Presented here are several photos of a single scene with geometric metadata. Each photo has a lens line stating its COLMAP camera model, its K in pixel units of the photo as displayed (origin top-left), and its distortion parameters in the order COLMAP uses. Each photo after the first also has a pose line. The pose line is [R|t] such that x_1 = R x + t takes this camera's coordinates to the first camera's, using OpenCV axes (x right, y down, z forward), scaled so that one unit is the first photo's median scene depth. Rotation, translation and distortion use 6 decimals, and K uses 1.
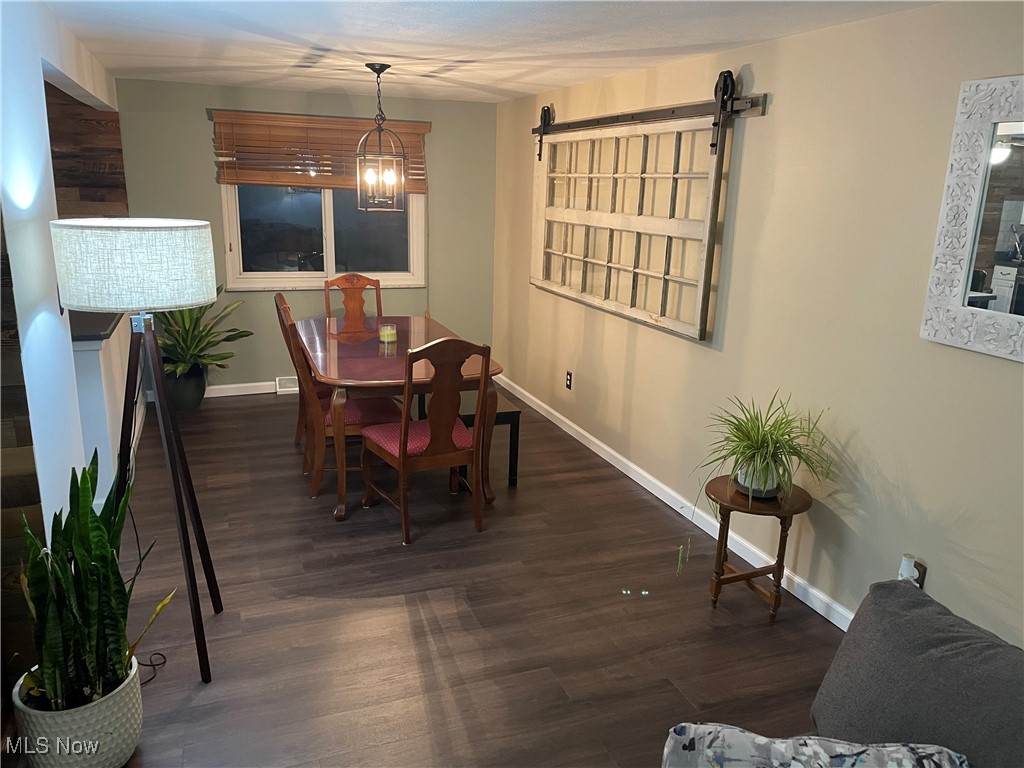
lens RADIAL K [[774.1, 0, 508.3], [0, 774.1, 383.3], [0, 0, 1]] dist [0.107170, -0.132014]
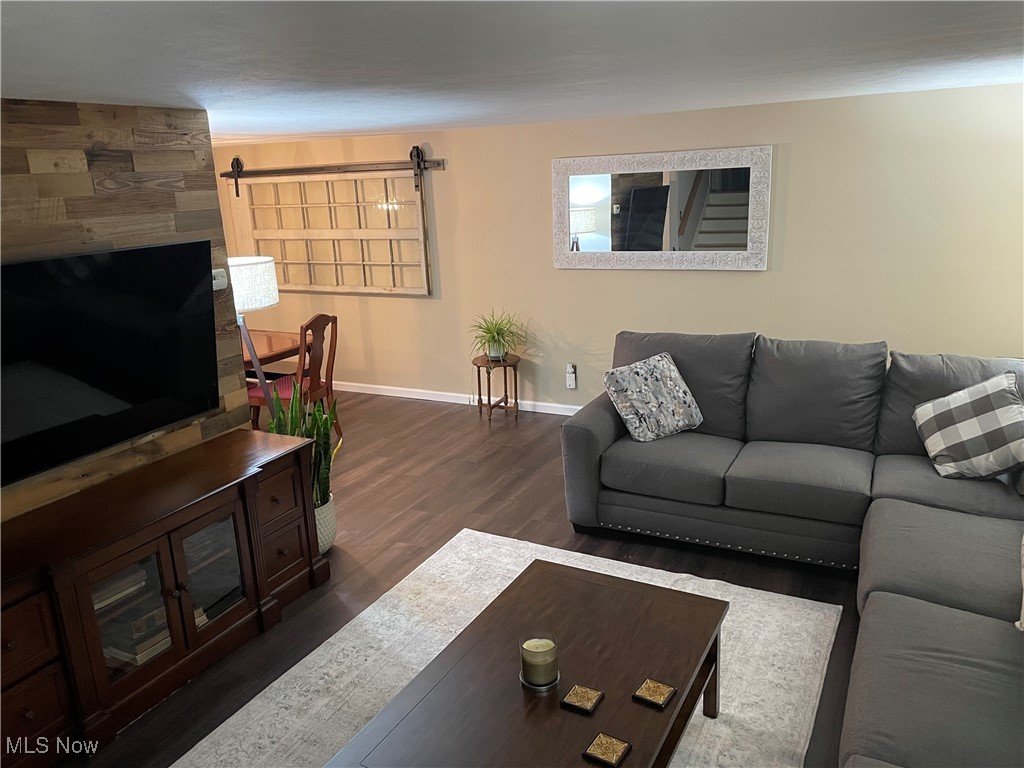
lens RADIAL K [[774.3, 0, 511.5], [0, 774.3, 380.0], [0, 0, 1]] dist [0.098393, -0.133515]
pose [[0.745977, -0.227169, 0.626029, -0.795072], [0.230732, 0.969963, 0.077032, 0.041253], [-0.624725, 0.086981, 0.775986, -0.487729]]
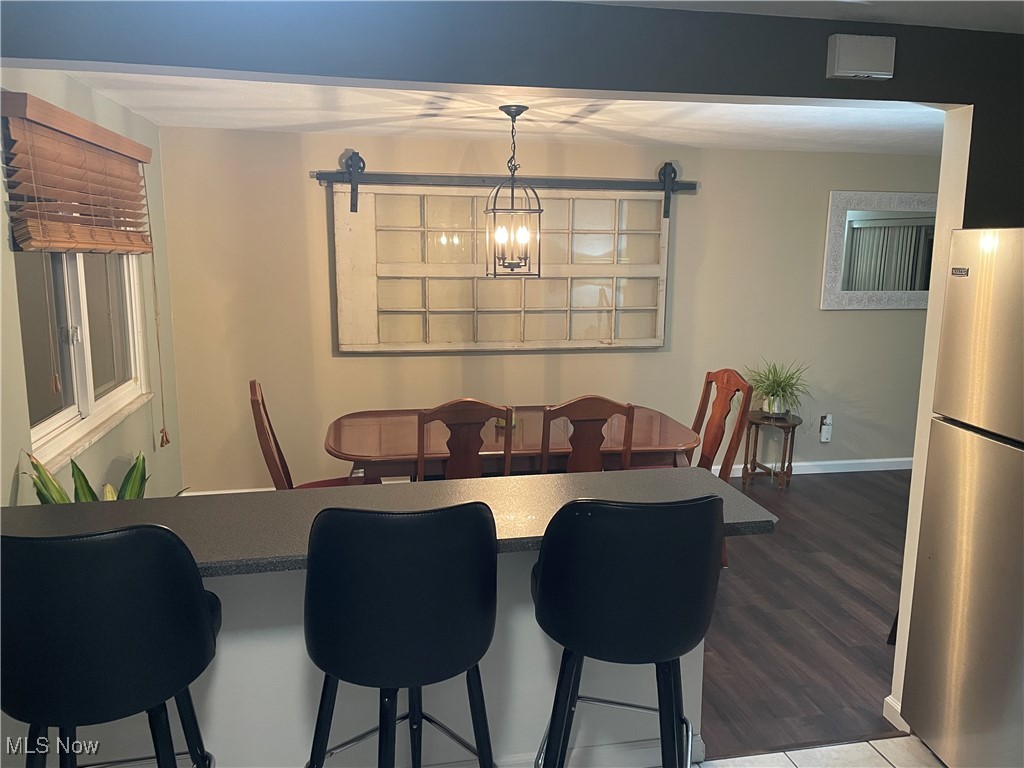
lens RADIAL K [[774.3, 0, 511.5], [0, 774.3, 380.0], [0, 0, 1]] dist [0.098393, -0.133515]
pose [[0.161480, -0.194065, 0.967607, -1.226265], [0.242298, 0.958260, 0.151755, -0.291480], [-0.956669, 0.209944, 0.201762, 1.041631]]
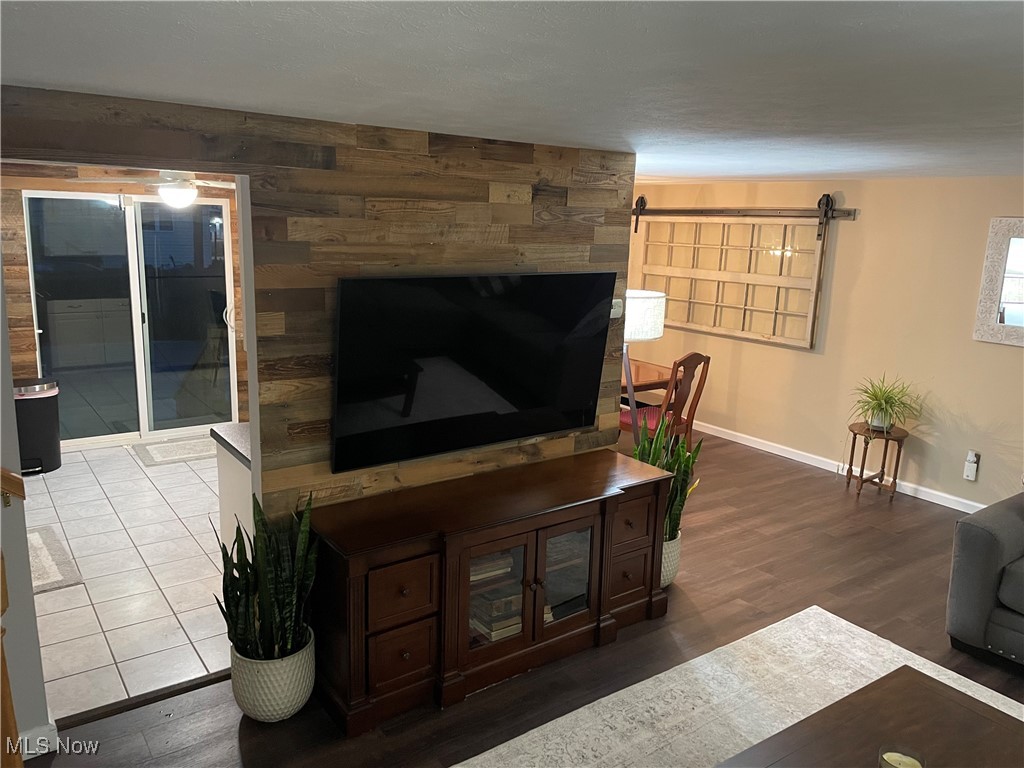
lens RADIAL K [[774.3, 0, 511.5], [0, 774.3, 380.0], [0, 0, 1]] dist [0.098393, -0.133515]
pose [[0.967265, -0.049114, 0.248972, -0.829060], [0.059827, 0.997572, -0.035640, 0.034326], [-0.246617, 0.049369, 0.967855, -0.480065]]
